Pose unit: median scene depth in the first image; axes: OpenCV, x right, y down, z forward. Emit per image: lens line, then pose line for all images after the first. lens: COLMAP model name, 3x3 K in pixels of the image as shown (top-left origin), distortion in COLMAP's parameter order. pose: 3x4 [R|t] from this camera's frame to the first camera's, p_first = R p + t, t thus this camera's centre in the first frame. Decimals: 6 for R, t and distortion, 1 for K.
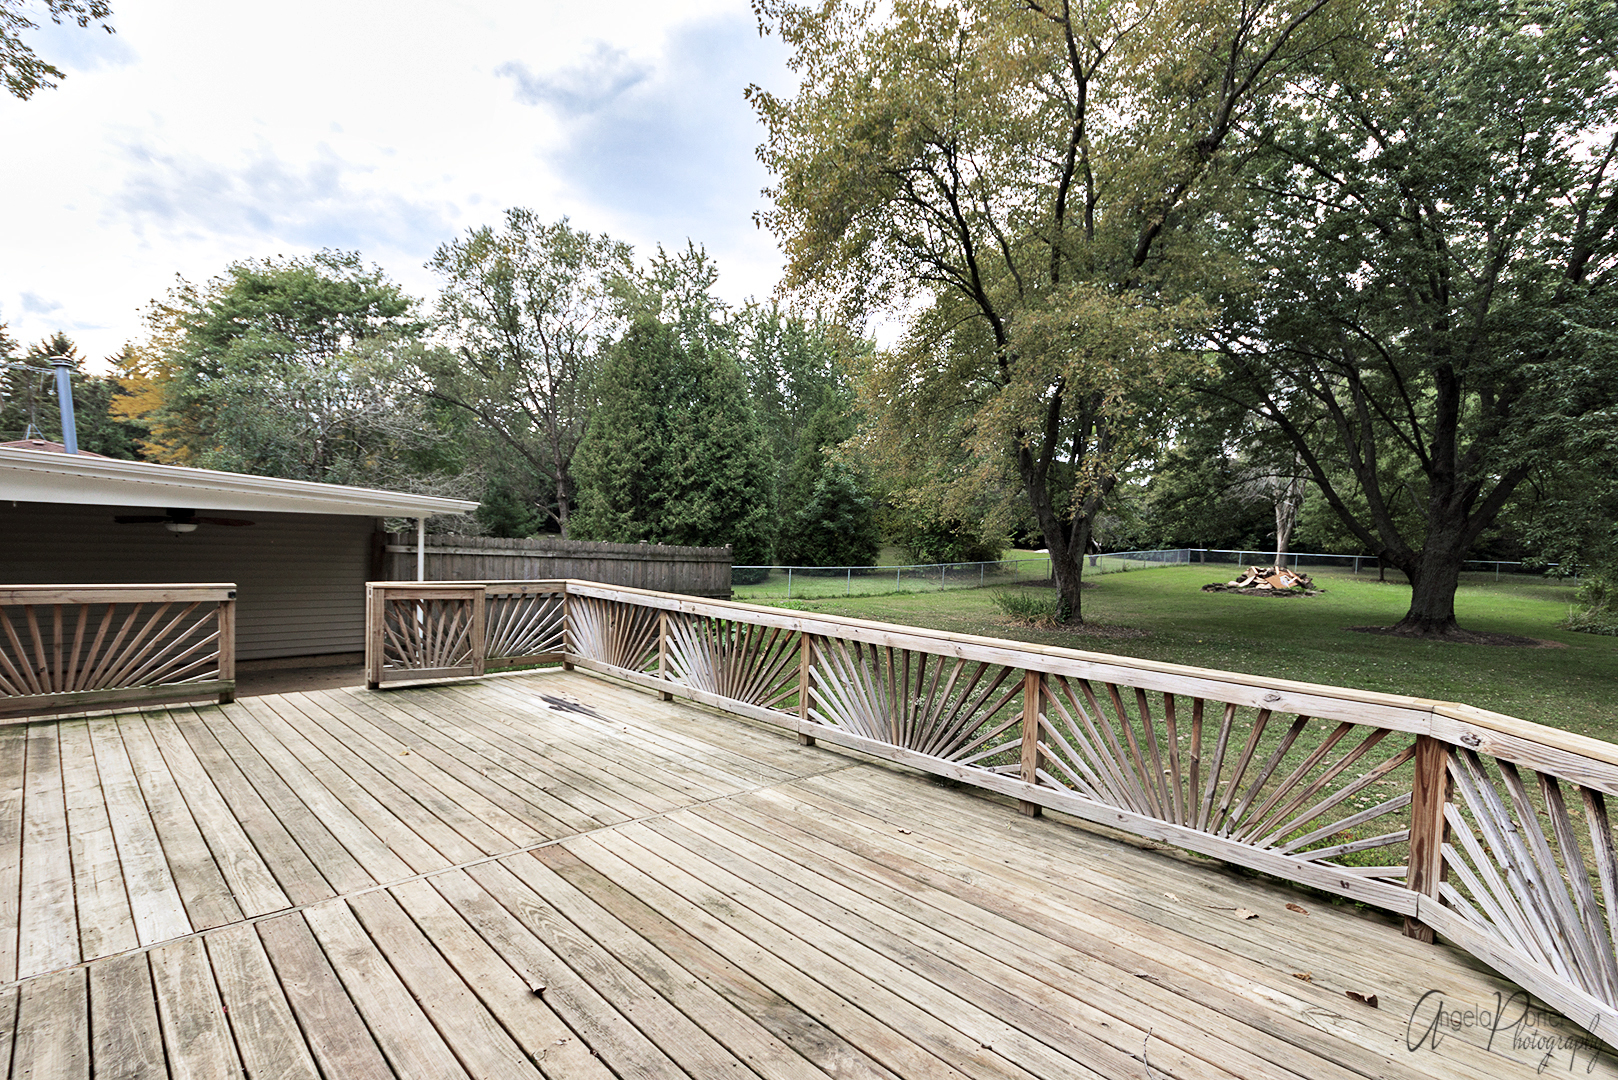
lens RADIAL K [[769.2, 0, 812.7], [0, 769.2, 541.0], [0, 0, 1]] dist [0.025349, 0.000443]
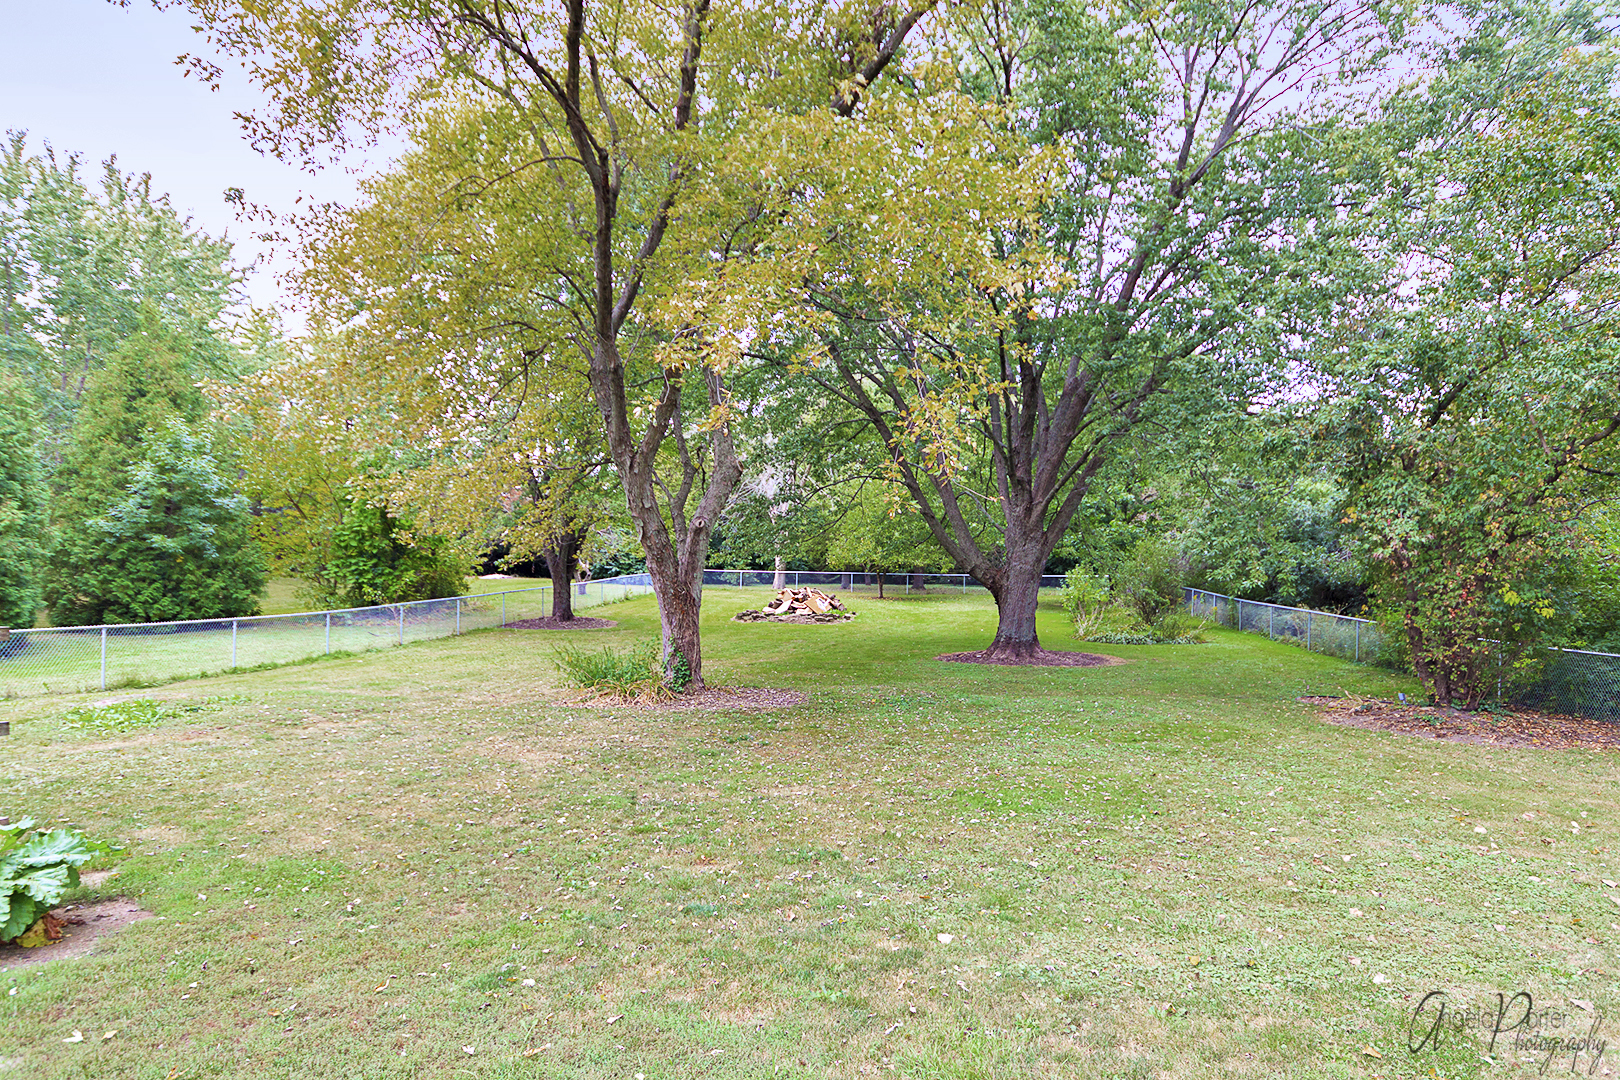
lens RADIAL K [[899.1, 0, 810.9], [0, 899.1, 577.2], [0, 0, 1]] dist [0.001388, 0.000491]
pose [[0.774227, -0.029814, 0.632205, -0.029906], [0.019301, 0.999538, 0.023500, -0.001965], [-0.632614, -0.005992, 0.774444, 0.180606]]
